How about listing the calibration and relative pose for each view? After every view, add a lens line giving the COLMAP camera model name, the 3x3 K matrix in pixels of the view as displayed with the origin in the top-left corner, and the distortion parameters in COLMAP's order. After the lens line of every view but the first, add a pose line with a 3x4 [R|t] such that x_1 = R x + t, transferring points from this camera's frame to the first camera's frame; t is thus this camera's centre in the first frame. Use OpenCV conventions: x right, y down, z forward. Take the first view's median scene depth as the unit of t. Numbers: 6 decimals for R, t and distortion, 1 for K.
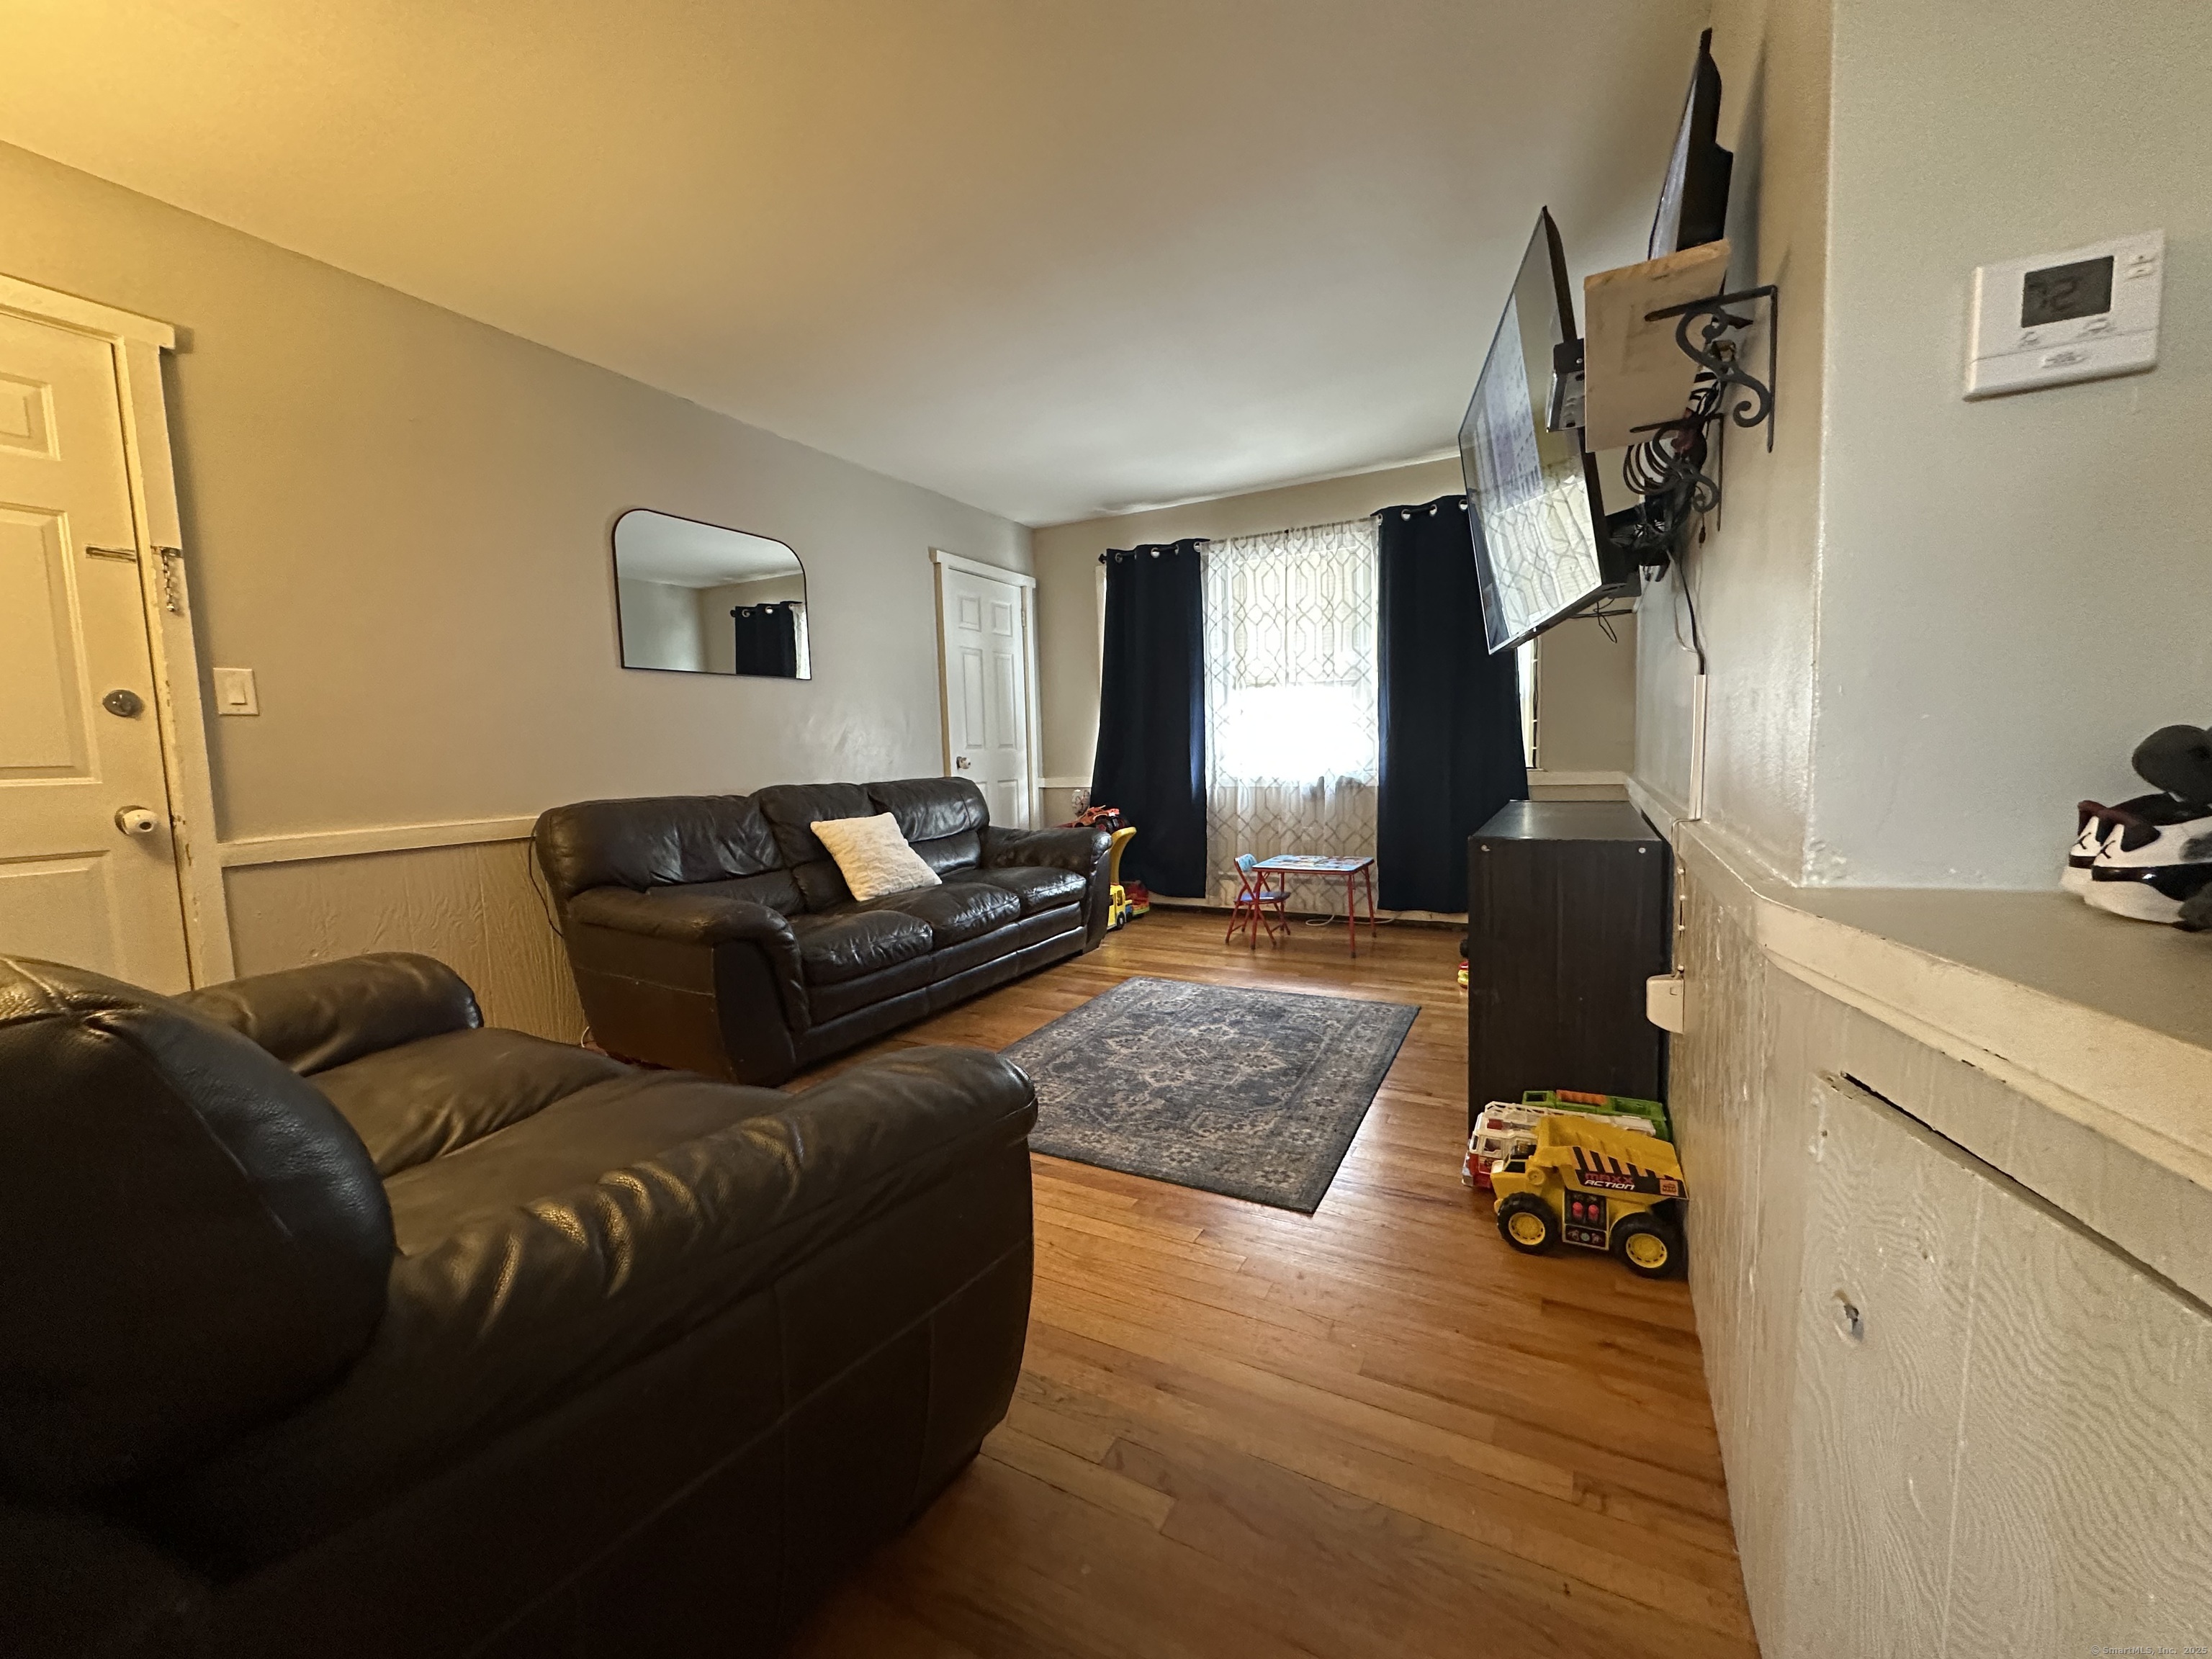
lens RADIAL K [[881.3, 0, 1106.0], [0, 881.3, 827.6], [0, 0, 1]] dist [0.000791, 0.000024]
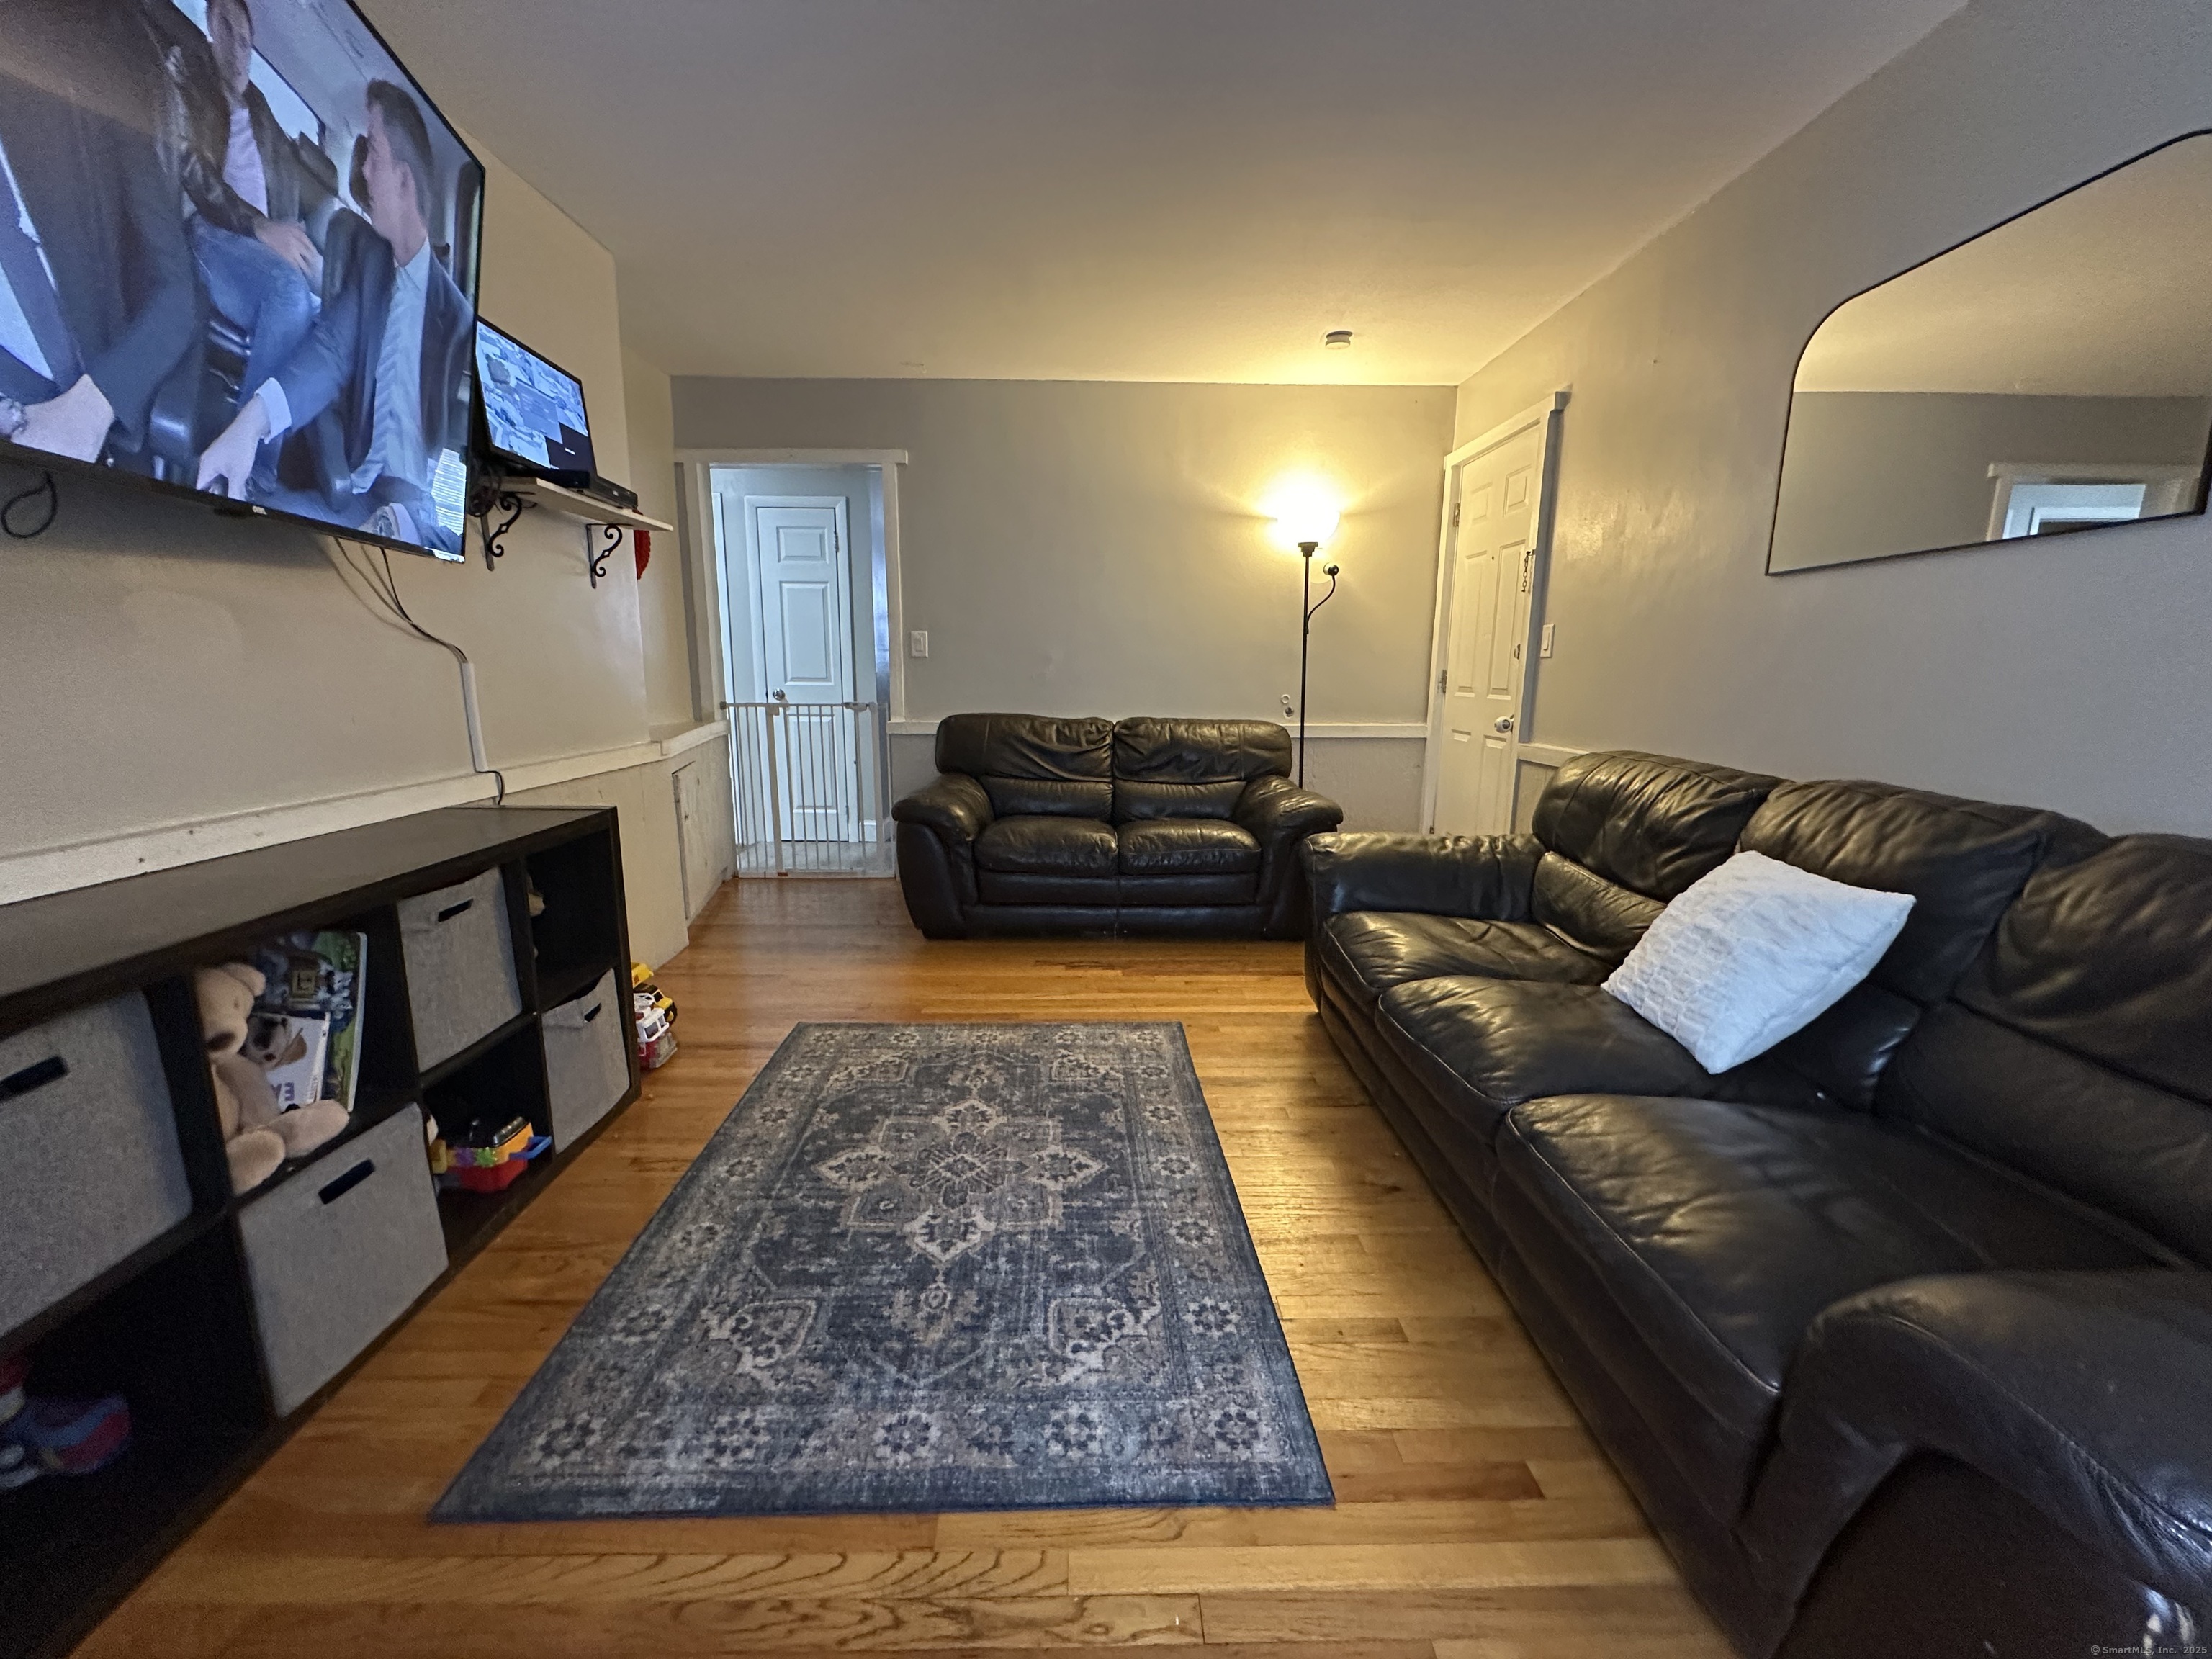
lens RADIAL K [[881.3, 0, 1102.5], [0, 881.3, 830.2], [0, 0, 1]] dist [0.000791, 0.000024]
pose [[-0.869790, 0.111875, -0.480573, 0.304516], [-0.026554, 0.961933, 0.271994, -0.187735], [0.492708, 0.249339, -0.833708, 1.576620]]
